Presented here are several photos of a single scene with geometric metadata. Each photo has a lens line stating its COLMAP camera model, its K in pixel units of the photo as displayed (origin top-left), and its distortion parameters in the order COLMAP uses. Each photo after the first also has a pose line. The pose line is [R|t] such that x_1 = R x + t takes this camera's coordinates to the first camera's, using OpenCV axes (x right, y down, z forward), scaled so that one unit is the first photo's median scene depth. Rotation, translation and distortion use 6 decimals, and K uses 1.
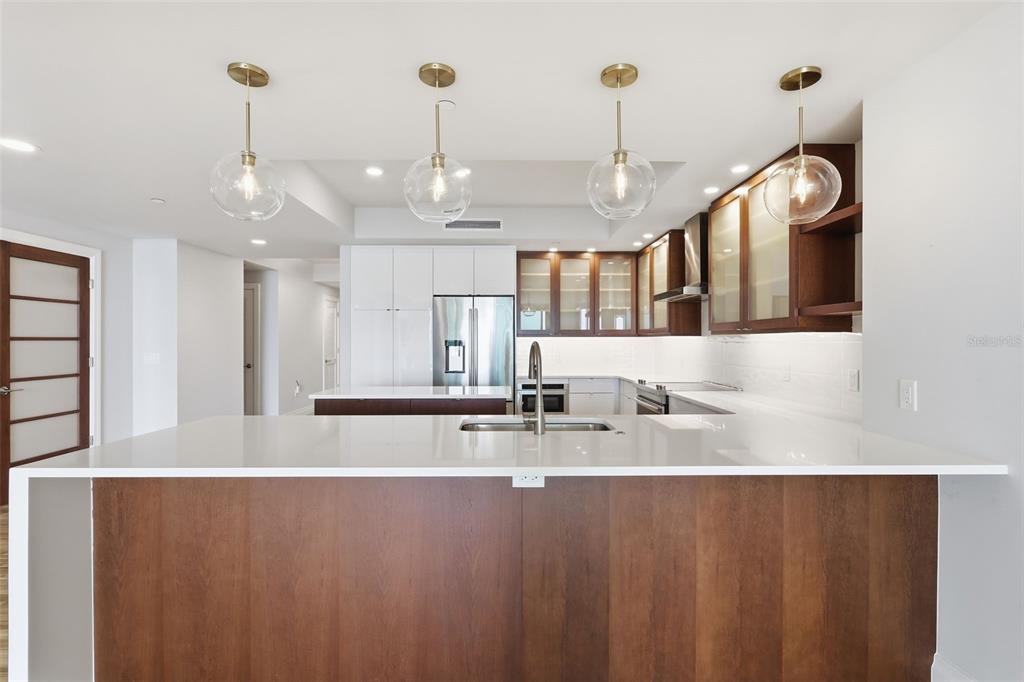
lens RADIAL K [[475.6, 0, 513.1], [0, 475.6, 342.5], [0, 0, 1]] dist [0.002863, 0.000936]
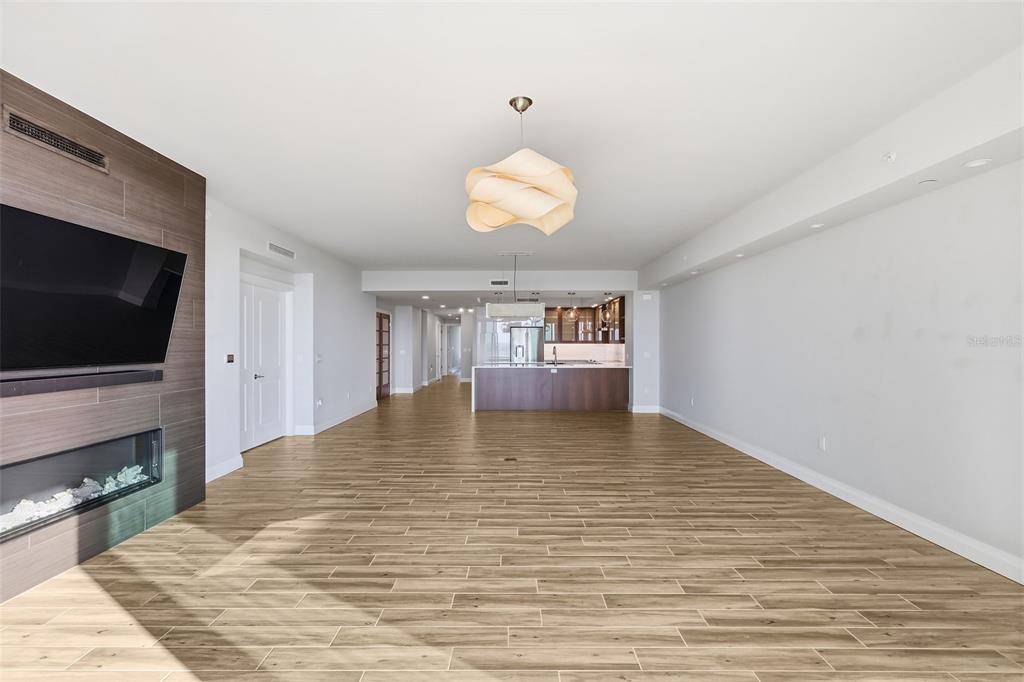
lens RADIAL K [[475.6, 0, 513.9], [0, 475.6, 342.1], [0, 0, 1]] dist [0.002863, 0.000936]
pose [[0.999971, 0.000304, -0.007643, -0.180556], [-0.000306, 1.000000, -0.000272, -0.028798], [0.007643, 0.000274, 0.999971, -2.015880]]
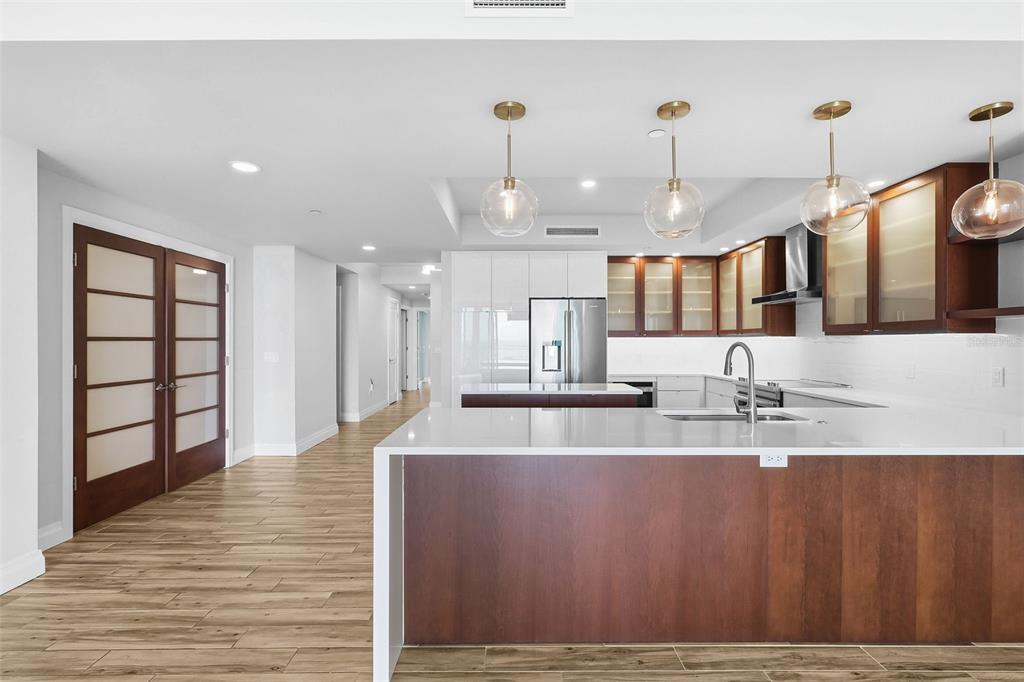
lens RADIAL K [[475.6, 0, 509.0], [0, 475.6, 341.9], [0, 0, 1]] dist [0.002863, 0.000936]
pose [[0.999977, -0.000060, -0.006748, -0.284985], [0.000055, 1.000000, -0.000696, -0.000662], [0.006748, 0.000696, 0.999977, -0.080430]]
